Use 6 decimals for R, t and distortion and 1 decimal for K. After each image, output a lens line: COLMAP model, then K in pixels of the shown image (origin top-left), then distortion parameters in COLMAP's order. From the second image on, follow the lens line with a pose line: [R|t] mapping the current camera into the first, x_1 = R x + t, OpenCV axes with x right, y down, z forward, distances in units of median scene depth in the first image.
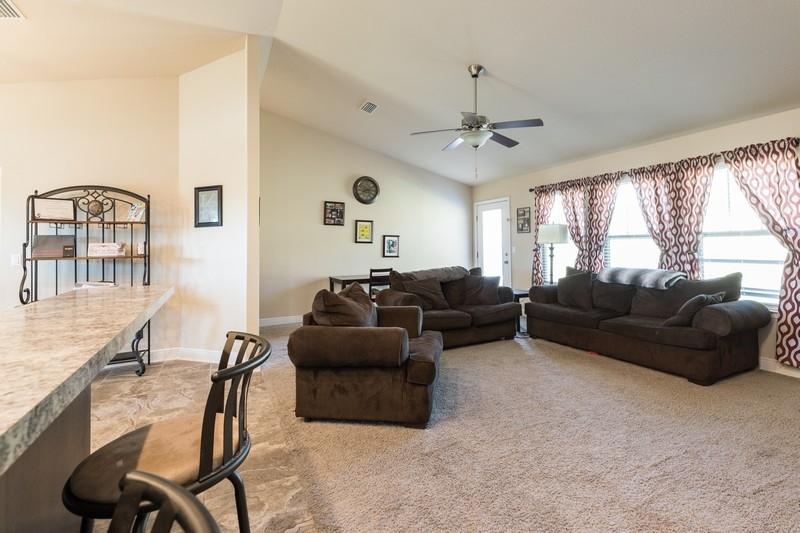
lens RADIAL K [[384.3, 0, 409.8], [0, 384.3, 237.4], [0, 0, 1]] dist [0.000452, 0.000194]
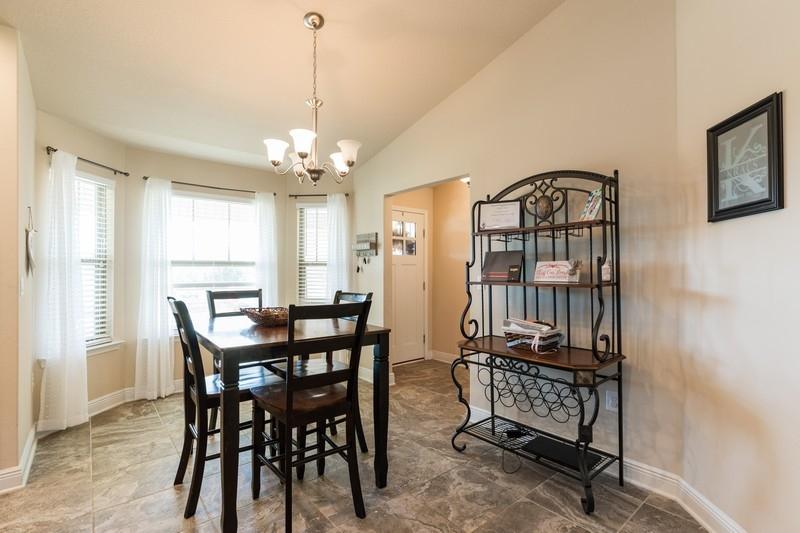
lens RADIAL K [[377.4, 0, 408.1], [0, 377.4, 268.1], [0, 0, 1]] dist [-0.002245, -0.000192]
pose [[0.234356, 0.003424, -0.972145, -0.234660], [0.018982, 0.999787, 0.008097, 0.015793], [0.971965, -0.020351, 0.234242, 0.588969]]
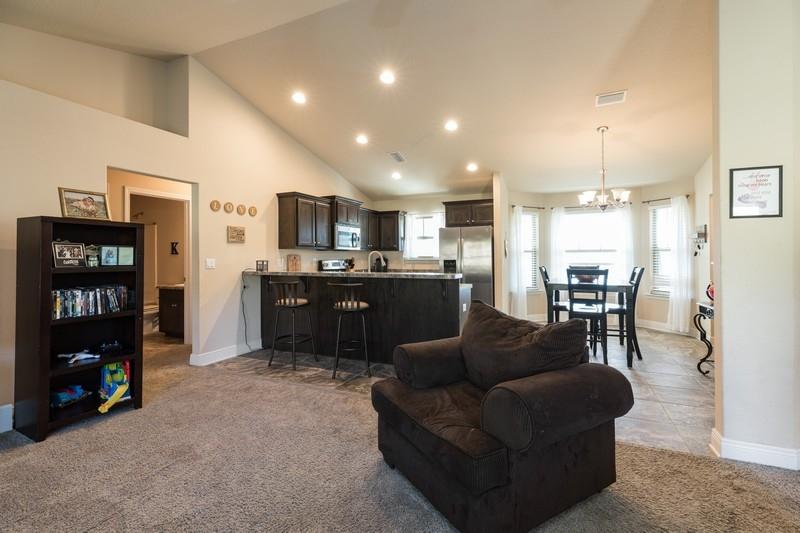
lens RADIAL K [[362.5, 0, 402.0], [0, 362.5, 255.1], [0, 0, 1]] dist [0.001719, 0.000138]
pose [[-0.780905, 0.013108, -0.624512, 0.337204], [0.028800, 0.999472, -0.015033, 0.019365], [0.623986, -0.029725, -0.780870, 1.061970]]
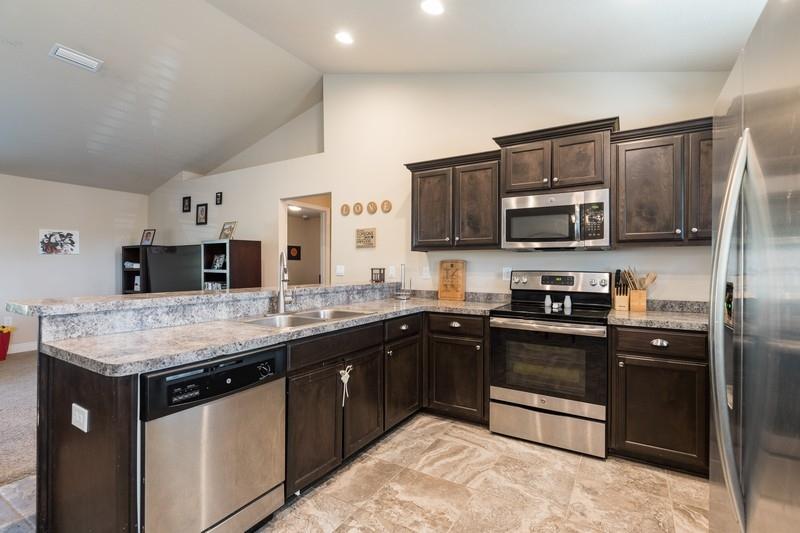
lens RADIAL K [[379.3, 0, 400.0], [0, 379.3, 266.5], [0, 0, 1]] dist [-0.002882, -0.000365]
pose [[-0.523245, 0.007901, 0.852146, -0.868521], [-0.014370, 0.999733, -0.018093, 0.018209], [-0.852061, -0.021713, -0.522992, 0.327004]]
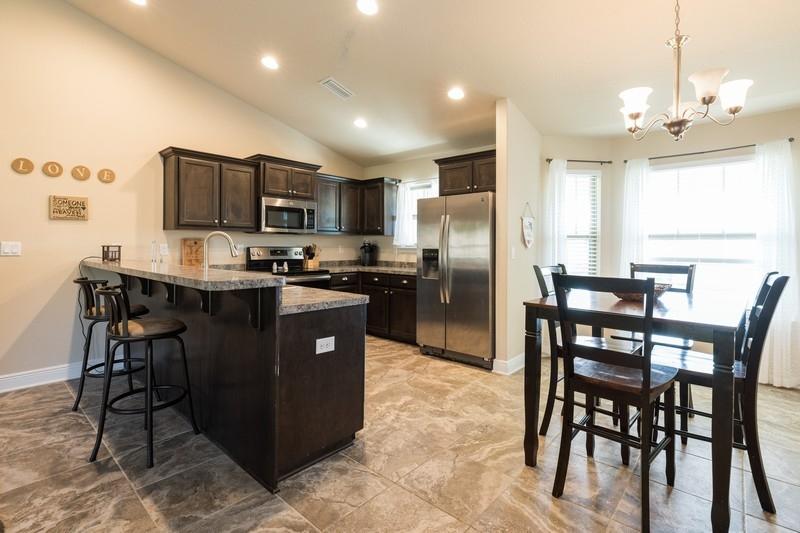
lens RADIAL K [[379.2, 0, 403.3], [0, 379.2, 249.7], [0, 0, 1]] dist [-0.002455, -0.000845]
pose [[-0.928188, 0.010826, -0.371955, -0.325343], [0.013160, 0.999906, -0.003739, 0.027366], [0.371880, -0.008366, -0.928243, 0.903325]]
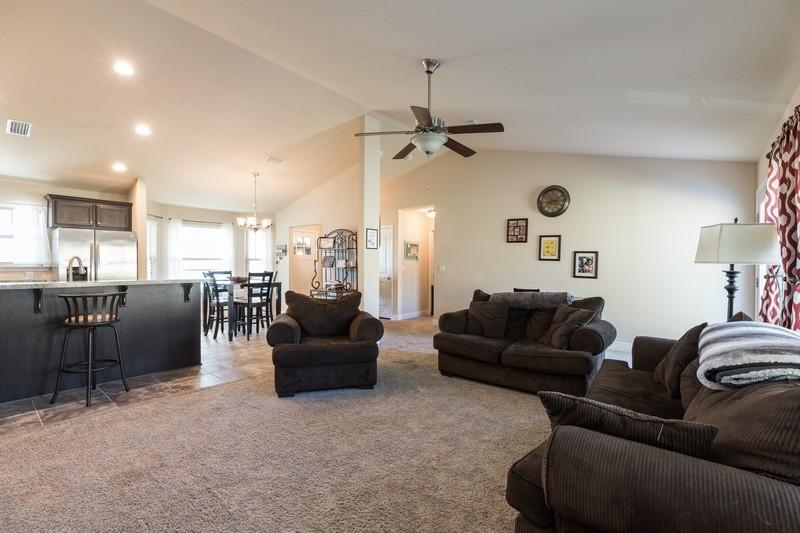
lens RADIAL K [[357.5, 0, 400.0], [0, 357.5, 266.5], [0, 0, 1]] dist [0.020613, -0.000025]
pose [[0.379509, 0.020467, -0.924961, 0.852863], [0.012661, 0.999547, 0.027312, 0.001852], [0.925101, -0.022076, 0.379078, 0.574506]]
